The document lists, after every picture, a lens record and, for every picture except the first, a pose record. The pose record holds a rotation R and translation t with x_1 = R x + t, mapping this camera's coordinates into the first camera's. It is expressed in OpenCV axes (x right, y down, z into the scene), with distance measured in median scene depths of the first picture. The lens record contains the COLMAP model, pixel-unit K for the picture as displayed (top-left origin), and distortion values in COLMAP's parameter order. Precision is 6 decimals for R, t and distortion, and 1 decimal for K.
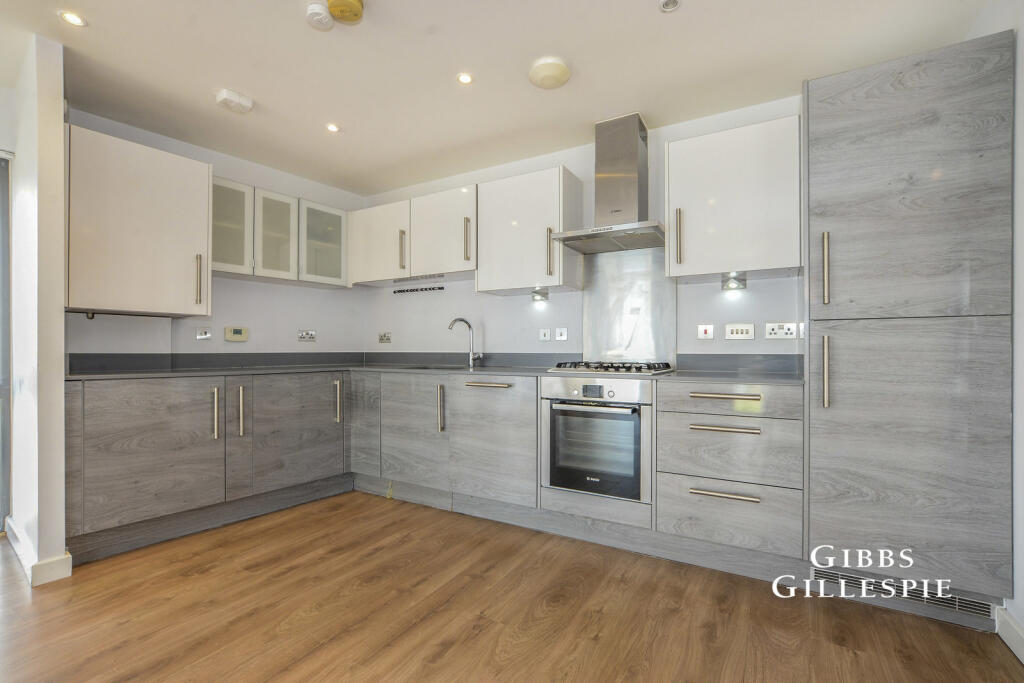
lens RADIAL K [[451.9, 0, 508.3], [0, 451.9, 346.3], [0, 0, 1]] dist [-0.004524, 0.000337]
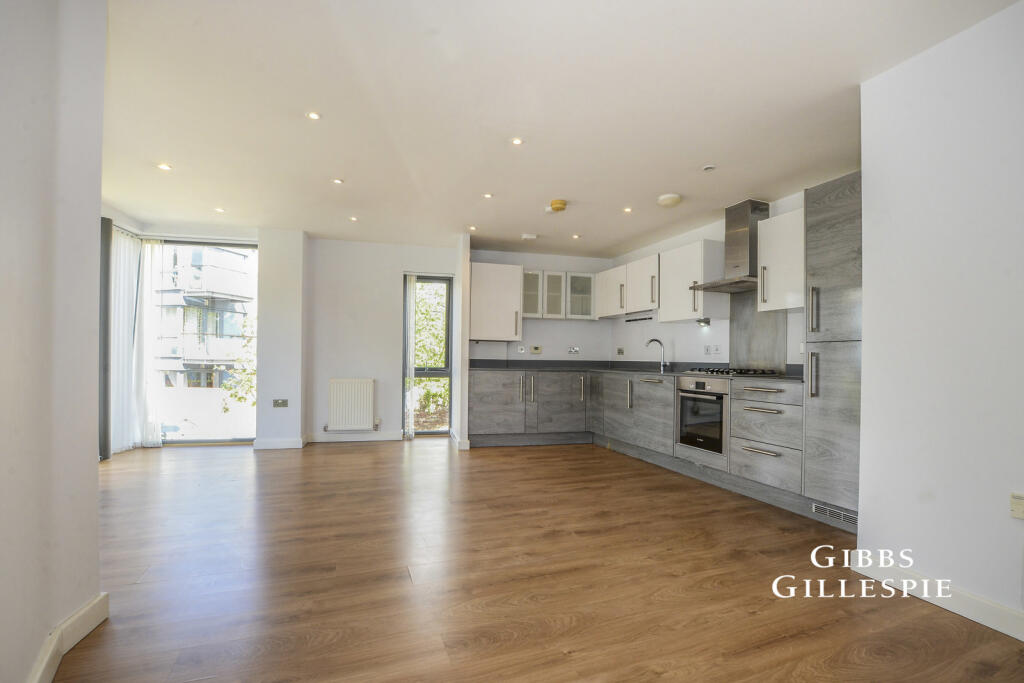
lens RADIAL K [[451.9, 0, 508.3], [0, 451.9, 346.3], [0, 0, 1]] dist [-0.004524, 0.000337]
pose [[0.766877, -0.006299, -0.641763, 0.586901], [-0.009735, 0.999723, -0.021446, 0.000075], [0.641720, 0.022694, 0.766603, -0.578400]]
